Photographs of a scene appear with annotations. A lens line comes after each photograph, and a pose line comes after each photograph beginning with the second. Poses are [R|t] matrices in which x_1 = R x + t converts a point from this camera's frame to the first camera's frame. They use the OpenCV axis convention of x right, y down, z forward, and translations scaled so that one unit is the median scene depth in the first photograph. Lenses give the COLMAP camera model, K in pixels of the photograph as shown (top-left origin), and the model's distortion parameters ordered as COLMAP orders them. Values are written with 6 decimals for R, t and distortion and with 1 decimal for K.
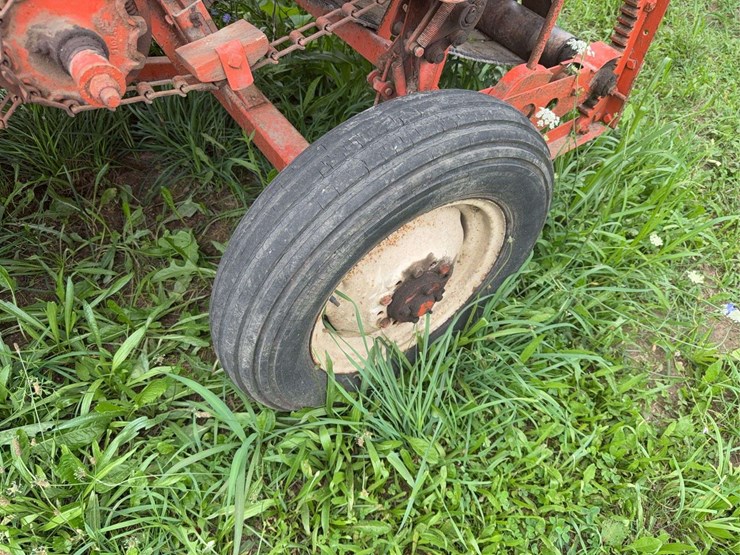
lens RADIAL K [[546.7, 0, 370.0], [0, 546.7, 277.5], [0, 0, 1]] dist [0.145510, -0.135106]
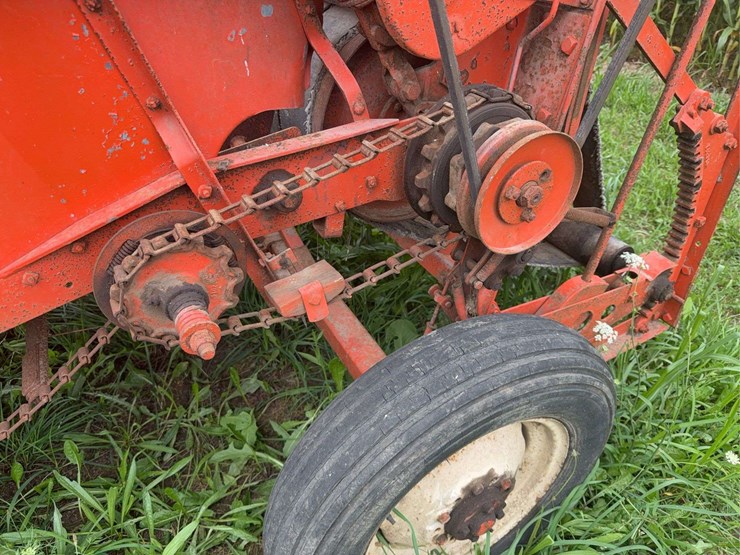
lens RADIAL K [[549.4, 0, 376.4], [0, 549.4, 279.2], [0, 0, 1]] dist [0.157491, -0.187582]
pose [[0.995690, 0.030369, -0.087630, -0.012672], [-0.050384, 0.970402, -0.236183, -0.108376], [0.077864, 0.239580, 0.967749, -0.049105]]
